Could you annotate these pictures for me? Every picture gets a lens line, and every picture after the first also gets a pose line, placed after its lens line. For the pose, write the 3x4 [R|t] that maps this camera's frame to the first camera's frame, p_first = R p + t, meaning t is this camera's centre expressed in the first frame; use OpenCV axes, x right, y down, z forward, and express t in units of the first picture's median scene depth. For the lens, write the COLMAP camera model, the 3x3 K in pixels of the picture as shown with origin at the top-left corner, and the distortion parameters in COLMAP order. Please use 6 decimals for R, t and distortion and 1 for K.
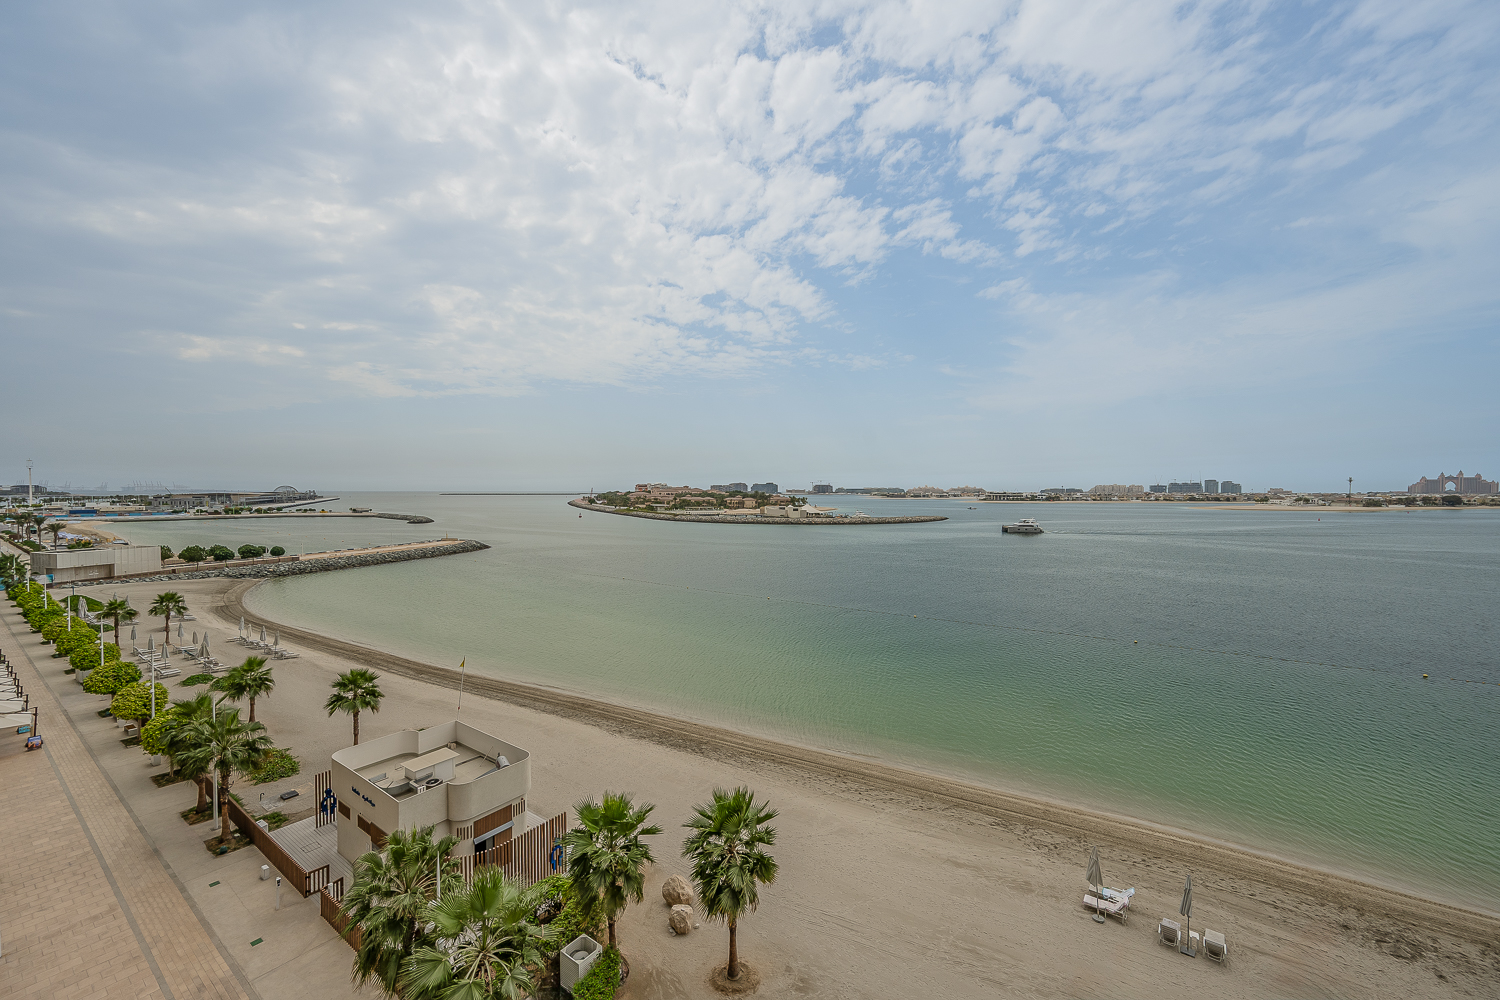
lens RADIAL K [[588.3, 0, 747.3], [0, 588.3, 510.1], [0, 0, 1]] dist [0.003428, -0.000227]
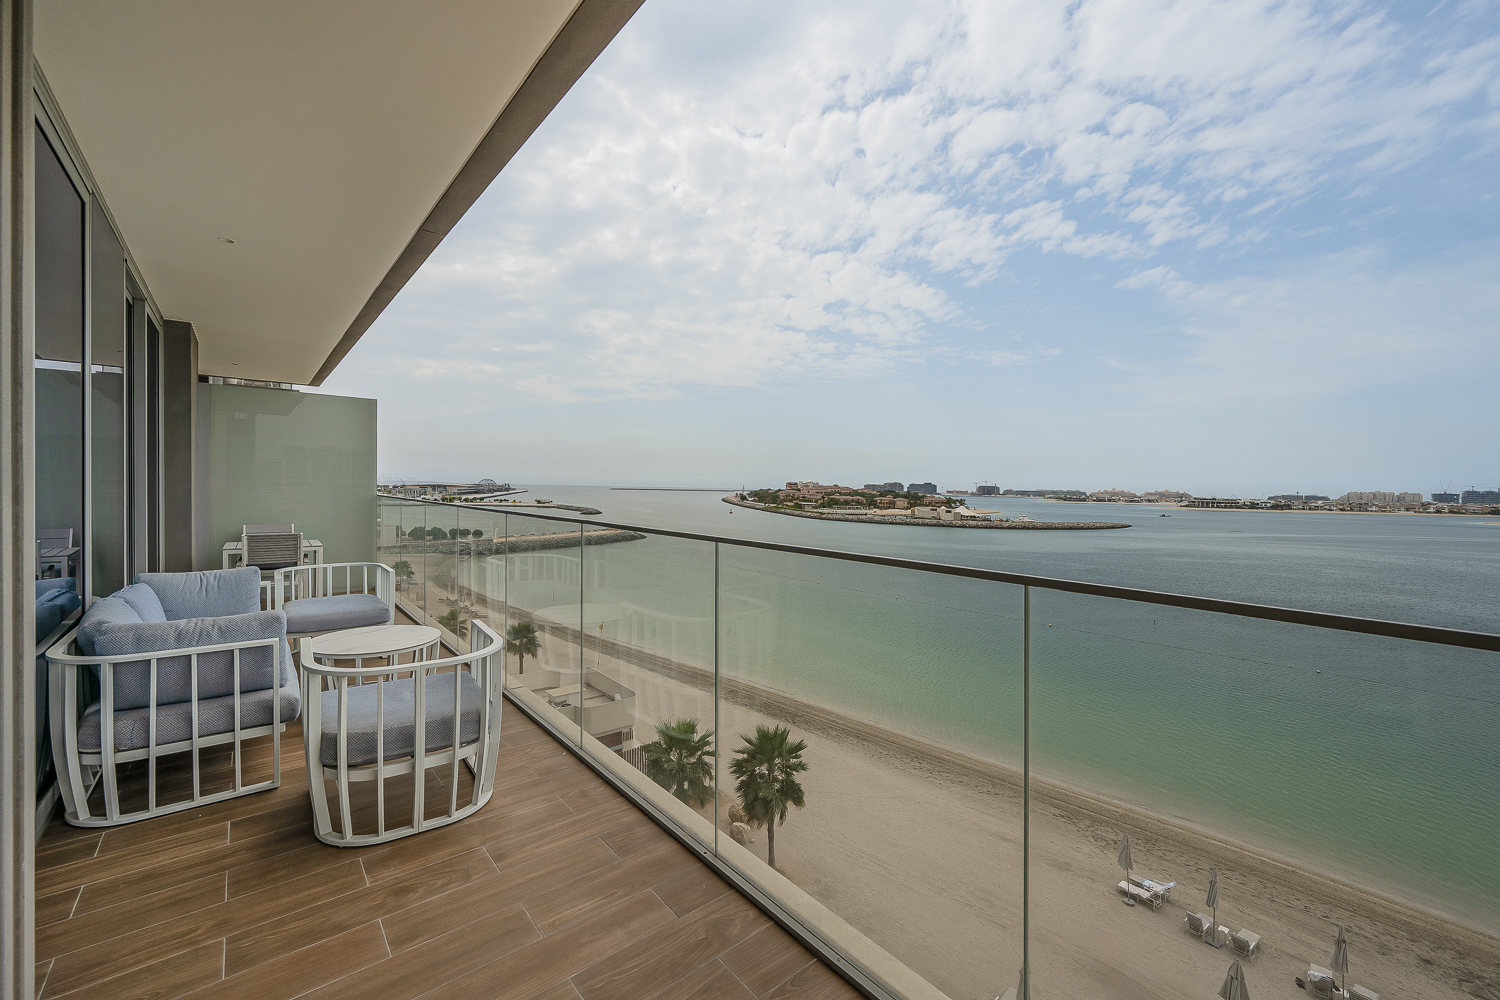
lens RADIAL K [[602.0, 0, 750.0], [0, 602.0, 500.0], [0, 0, 1]] dist [-0.000530, 0.000349]
pose [[0.968145, 0.022740, -0.249355, 0.088858], [-0.026502, 0.999580, -0.011738, 0.005405], [0.248983, 0.017973, 0.968341, -0.096149]]
